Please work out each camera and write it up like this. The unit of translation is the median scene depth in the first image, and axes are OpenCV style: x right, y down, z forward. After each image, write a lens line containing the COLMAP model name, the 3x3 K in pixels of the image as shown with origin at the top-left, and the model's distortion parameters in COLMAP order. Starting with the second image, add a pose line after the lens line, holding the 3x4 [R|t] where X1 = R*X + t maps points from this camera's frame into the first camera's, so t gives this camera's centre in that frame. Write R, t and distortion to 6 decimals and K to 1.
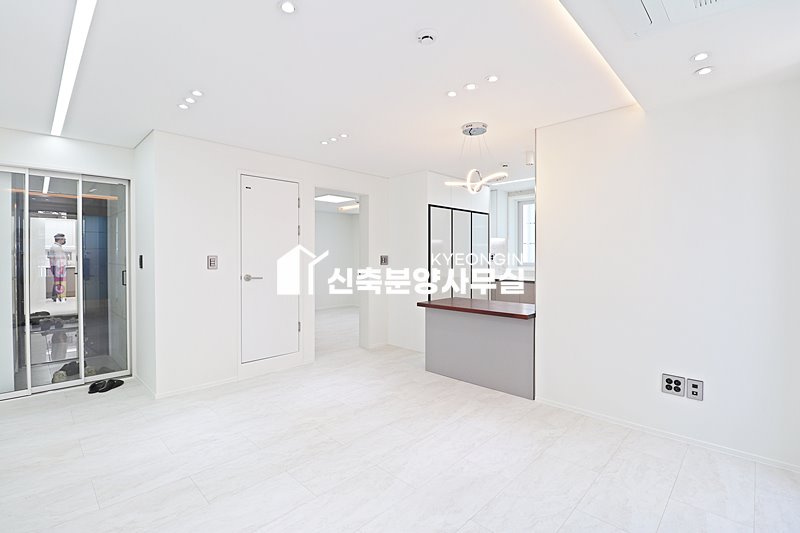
lens RADIAL K [[369.7, 0, 401.6], [0, 369.7, 257.2], [0, 0, 1]] dist [-0.015055, -0.000585]
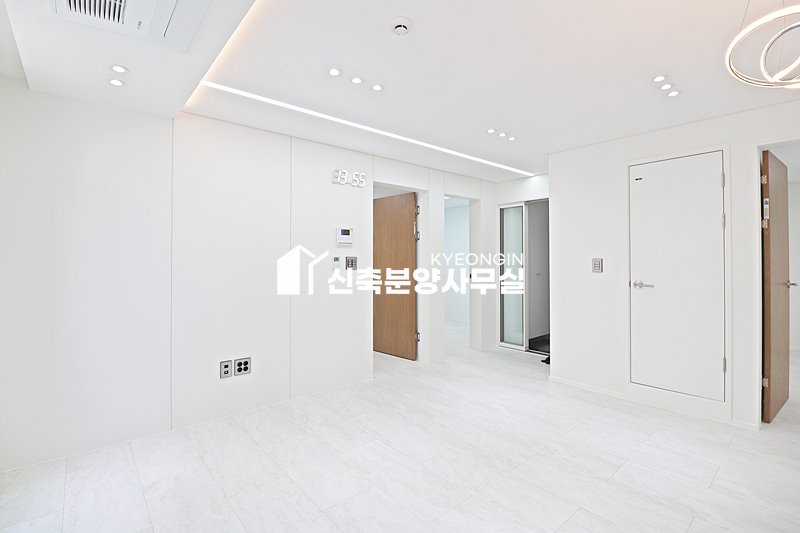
lens RADIAL K [[369.7, 0, 401.6], [0, 369.7, 257.2], [0, 0, 1]] dist [-0.015055, -0.000585]
pose [[-0.084950, -0.006728, -0.996362, 0.629595], [-0.005872, 0.999963, -0.006251, 0.001148], [0.996368, 0.005319, -0.084987, 0.691560]]
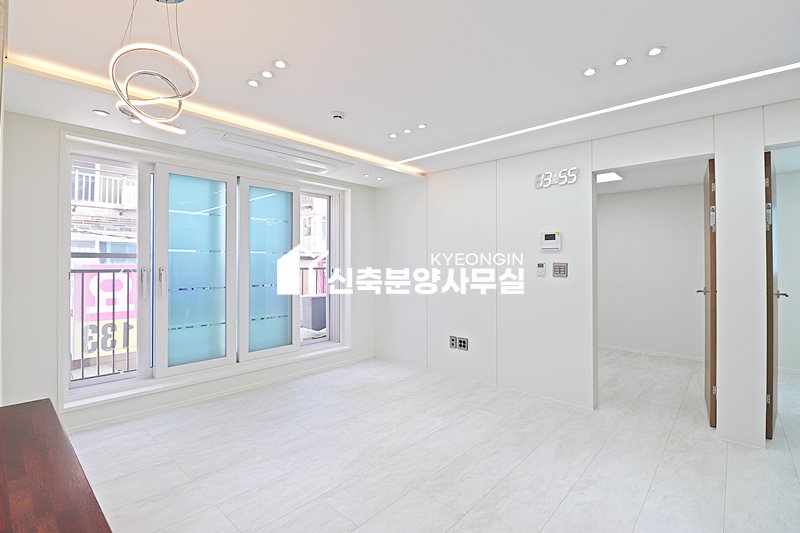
lens RADIAL K [[368.1, 0, 402.2], [0, 368.1, 261.8], [0, 0, 1]] dist [-0.000683, -0.000310]
pose [[-0.999300, 0.000358, -0.037396, -0.084563], [0.000347, 1.000000, 0.000278, -0.010705], [0.037396, 0.000265, -0.999300, 1.565813]]
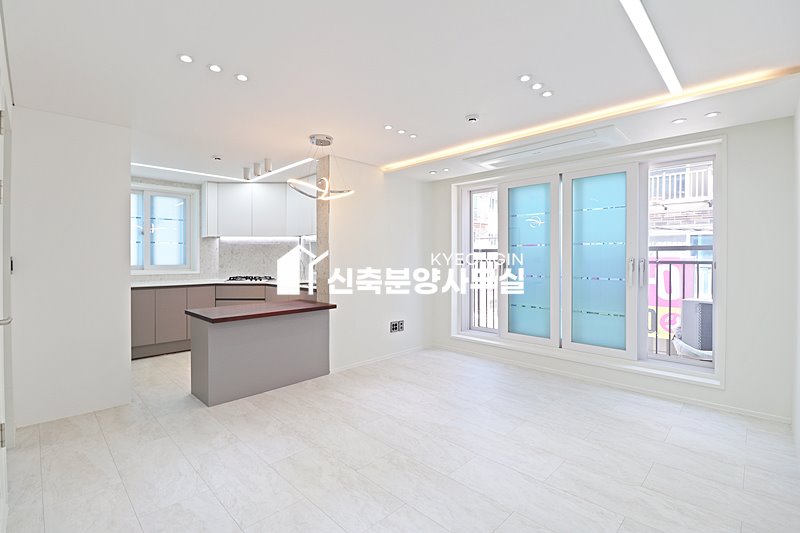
lens RADIAL K [[369.7, 0, 401.6], [0, 369.7, 257.2], [0, 0, 1]] dist [-0.015055, -0.000585]
pose [[0.003451, -0.000776, 0.999994, -0.963011], [0.005314, 0.999986, 0.000757, -0.001676], [-0.999980, 0.005311, 0.003455, 0.828705]]
